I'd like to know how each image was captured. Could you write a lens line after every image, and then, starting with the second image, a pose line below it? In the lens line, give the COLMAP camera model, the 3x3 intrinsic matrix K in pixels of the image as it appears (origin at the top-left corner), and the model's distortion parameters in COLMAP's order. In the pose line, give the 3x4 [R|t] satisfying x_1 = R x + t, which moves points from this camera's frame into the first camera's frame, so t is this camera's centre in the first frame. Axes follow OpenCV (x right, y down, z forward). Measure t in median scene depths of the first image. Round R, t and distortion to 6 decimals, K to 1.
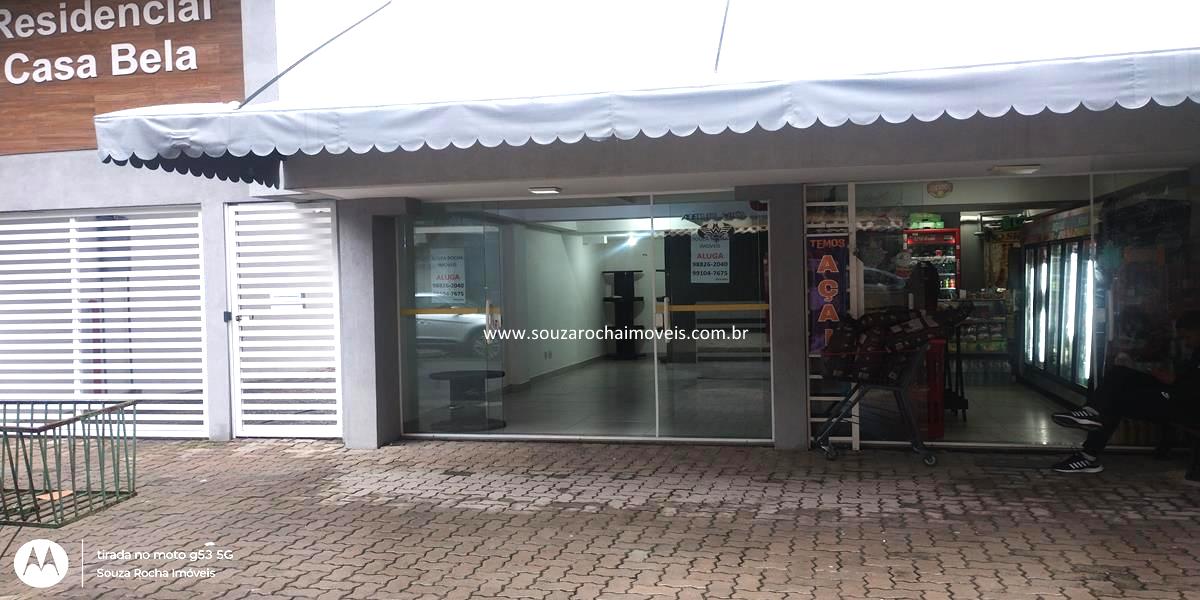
lens RADIAL K [[1014.8, 0, 603.0], [0, 1014.8, 346.3], [0, 0, 1]] dist [0.056510, -0.073361]
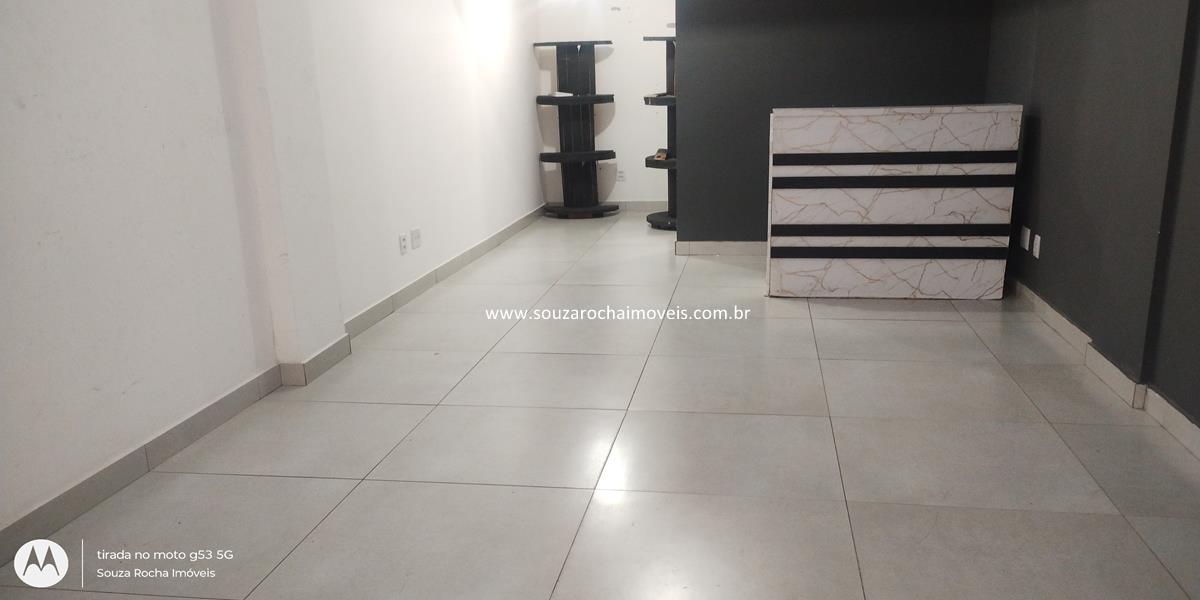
lens RADIAL K [[1014.8, 0, 603.0], [0, 1014.8, 346.3], [0, 0, 1]] dist [0.056510, -0.073361]
pose [[0.997740, -0.018074, 0.064710, -0.003333], [0.004919, 0.980202, 0.197941, -0.051033], [-0.067006, -0.197176, 0.978076, 0.932517]]
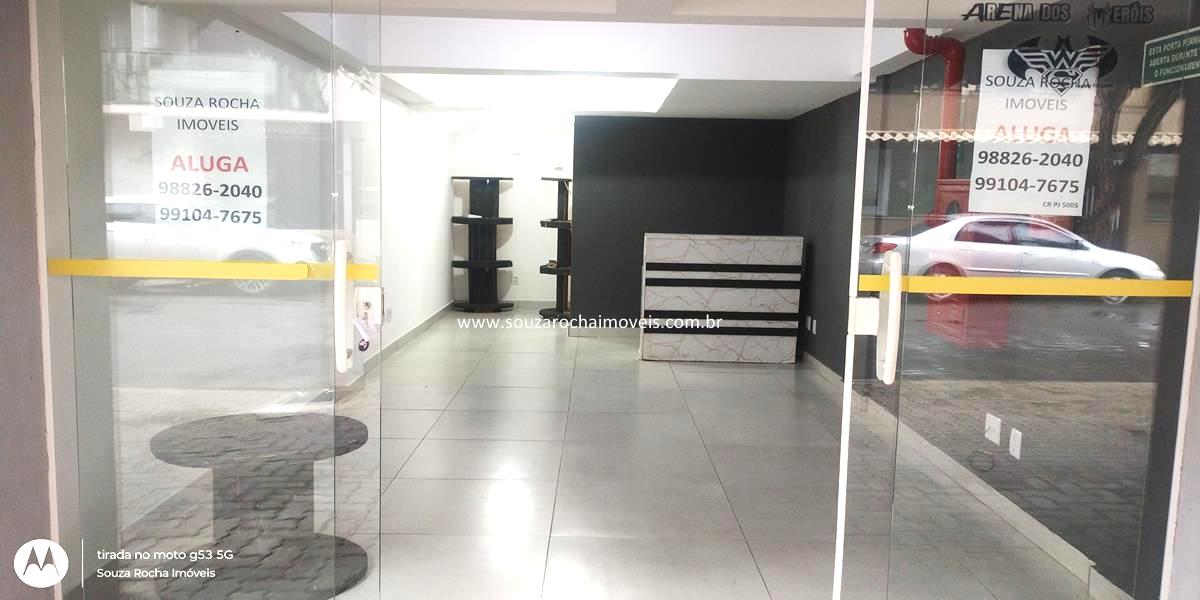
lens RADIAL K [[1014.8, 0, 603.0], [0, 1014.8, 346.3], [0, 0, 1]] dist [0.056510, -0.073361]
pose [[0.974104, 0.009391, 0.225907, -0.105352], [-0.028196, 0.996383, 0.080163, -0.039383], [-0.224337, -0.084456, 0.970845, 0.657676]]
